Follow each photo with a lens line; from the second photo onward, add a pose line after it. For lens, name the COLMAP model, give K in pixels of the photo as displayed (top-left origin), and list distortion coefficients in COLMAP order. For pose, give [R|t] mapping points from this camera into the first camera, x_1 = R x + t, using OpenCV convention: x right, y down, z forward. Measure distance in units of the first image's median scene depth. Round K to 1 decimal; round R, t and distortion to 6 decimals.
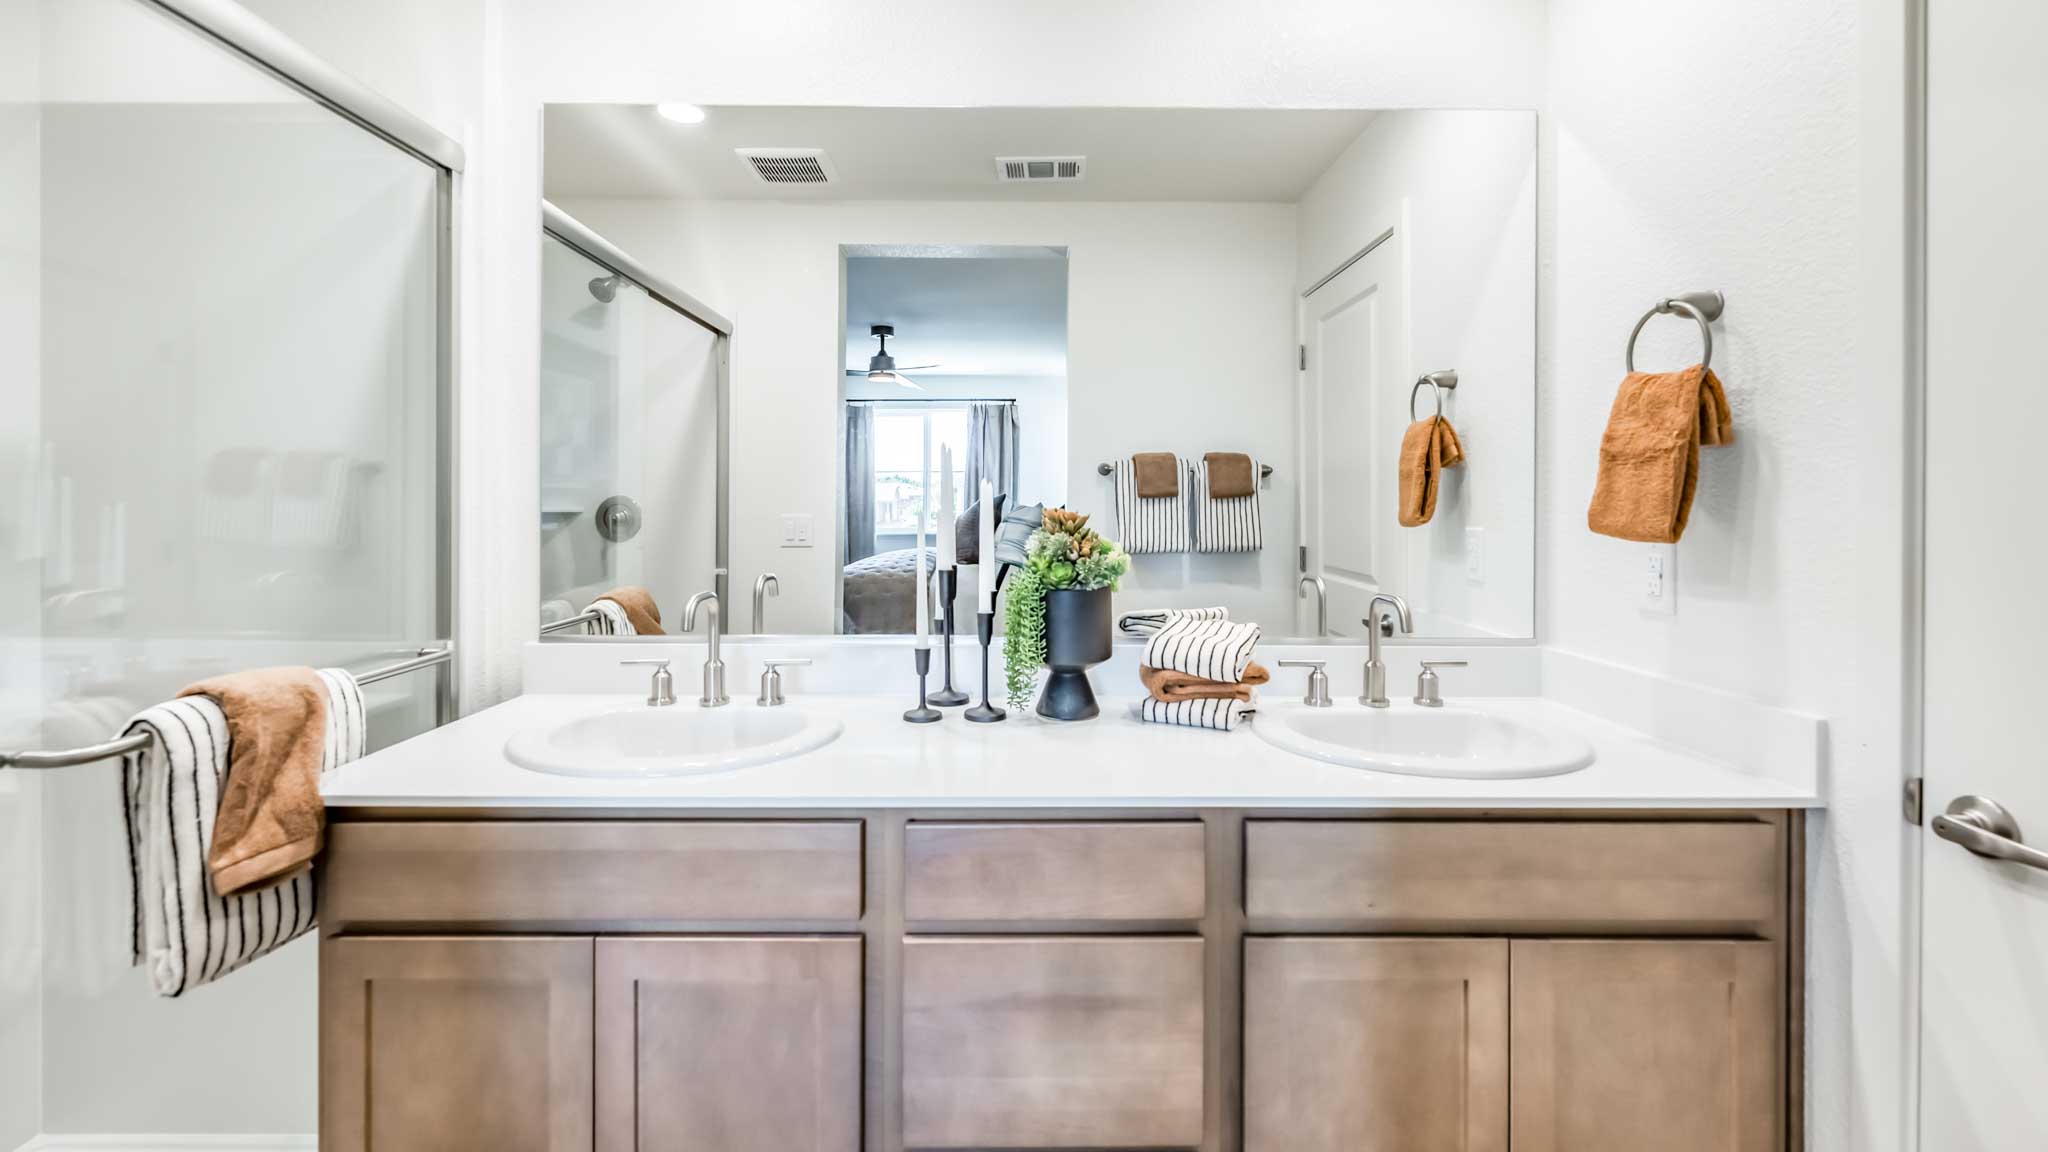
lens RADIAL K [[832.5, 0, 1019.2], [0, 832.5, 476.8], [0, 0, 1]] dist [-0.000868, -0.000180]
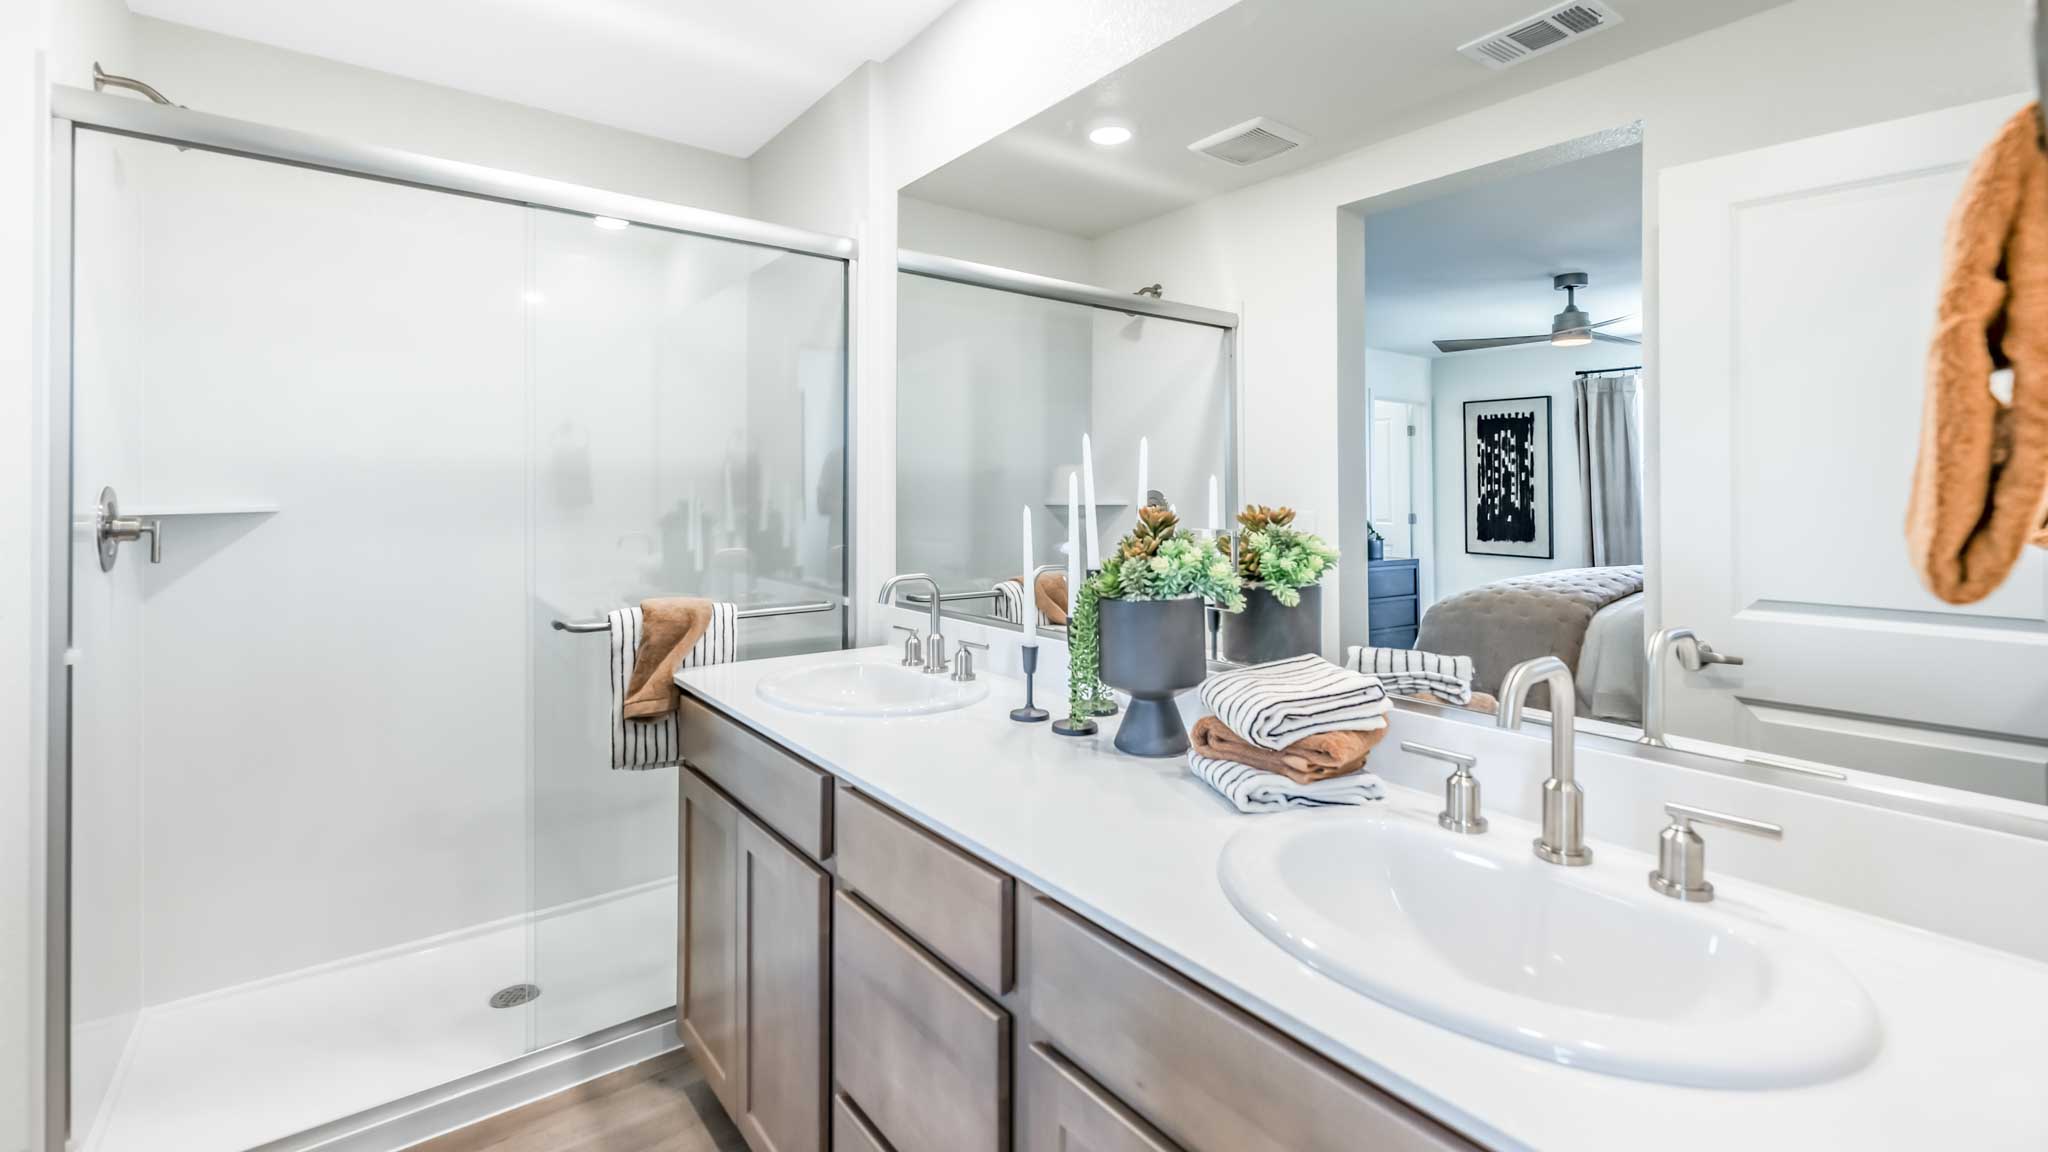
lens RADIAL K [[870.4, 0, 1017.4], [0, 870.4, 480.3], [0, 0, 1]] dist [0.000003, -0.000199]
pose [[0.611565, -0.015598, -0.791040, 0.693206], [0.022473, 0.999745, -0.002339, 0.012068], [0.790875, -0.016347, 0.611759, 0.361468]]
